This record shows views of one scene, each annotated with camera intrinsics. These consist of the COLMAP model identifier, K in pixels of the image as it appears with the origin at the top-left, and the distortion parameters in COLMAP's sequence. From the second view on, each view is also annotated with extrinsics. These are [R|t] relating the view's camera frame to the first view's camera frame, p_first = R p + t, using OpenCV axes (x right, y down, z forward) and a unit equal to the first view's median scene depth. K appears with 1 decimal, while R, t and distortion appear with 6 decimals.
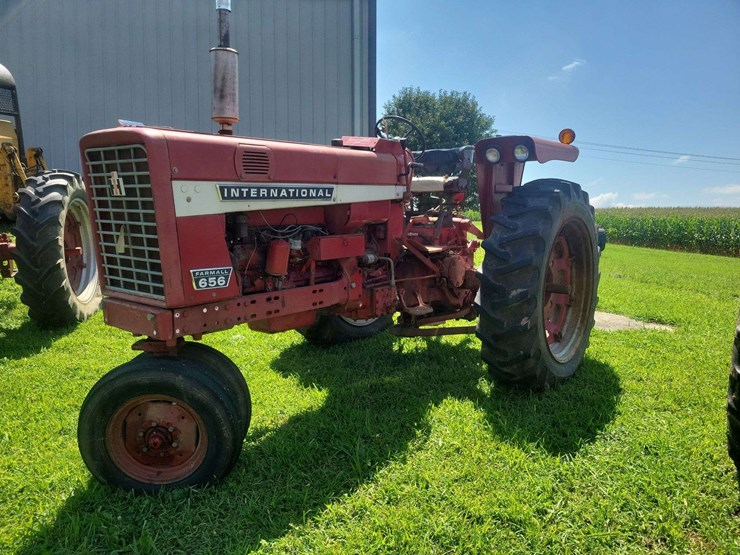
lens RADIAL K [[556.4, 0, 372.7], [0, 556.4, 288.9], [0, 0, 1]] dist [0.036457, -0.001765]
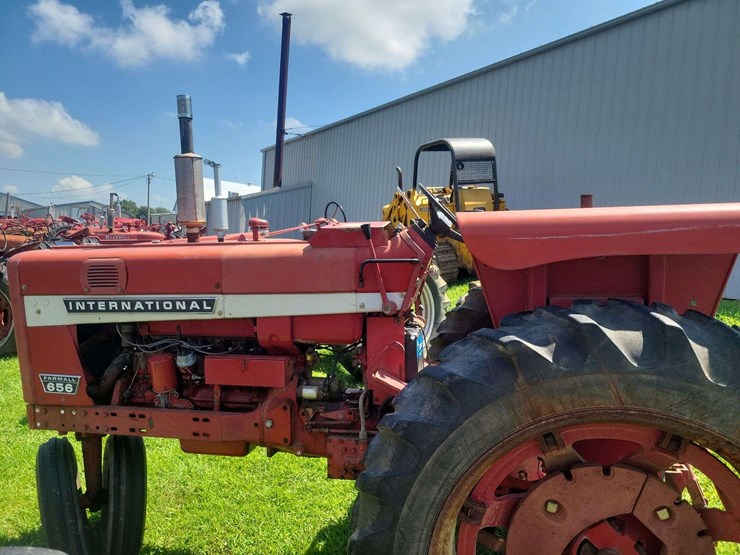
lens RADIAL K [[556.4, 0, 373.6], [0, 556.4, 280.0], [0, 0, 1]] dist [0.036622, -0.005422]
pose [[0.435405, 0.061100, -0.898159, 0.837718], [-0.123642, 0.992298, 0.007565, -0.269263], [0.891704, 0.107757, 0.439606, 0.934618]]
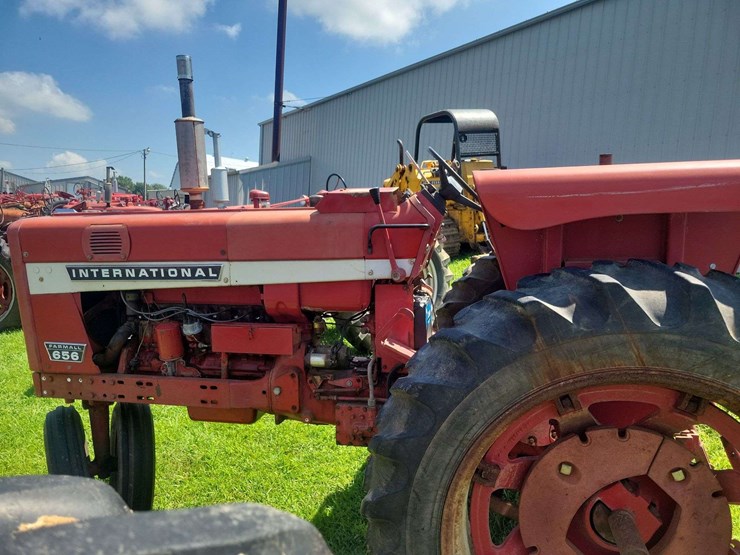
lens RADIAL K [[556.4, 0, 372.7], [0, 556.4, 288.9], [0, 0, 1]] dist [0.036457, -0.001765]
pose [[0.436409, 0.111429, -0.892822, 0.819064], [-0.123542, 0.990324, 0.063211, -0.250141], [0.891227, 0.082715, 0.445952, 0.928589]]
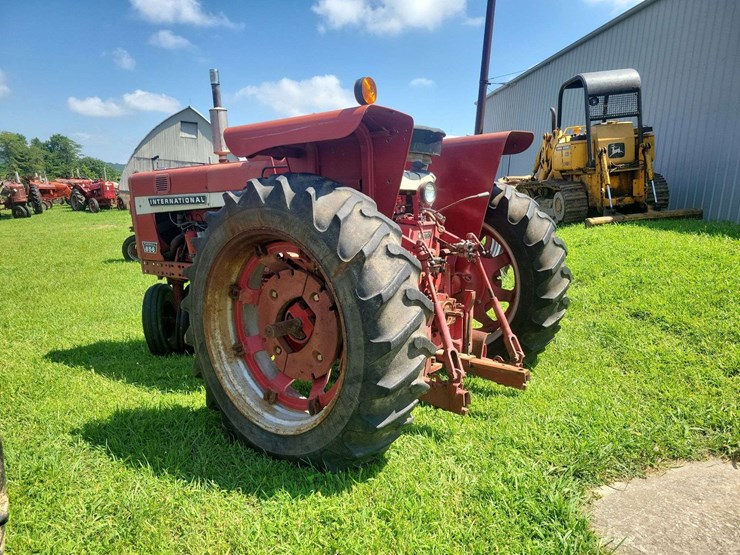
lens RADIAL K [[556.4, 0, 372.7], [0, 556.4, 288.9], [0, 0, 1]] dist [0.036457, -0.001765]
pose [[-0.004444, 0.155636, -0.987804, 1.437597], [-0.130448, 0.979283, 0.154880, -0.245766], [0.991445, 0.129546, 0.015950, 1.557625]]
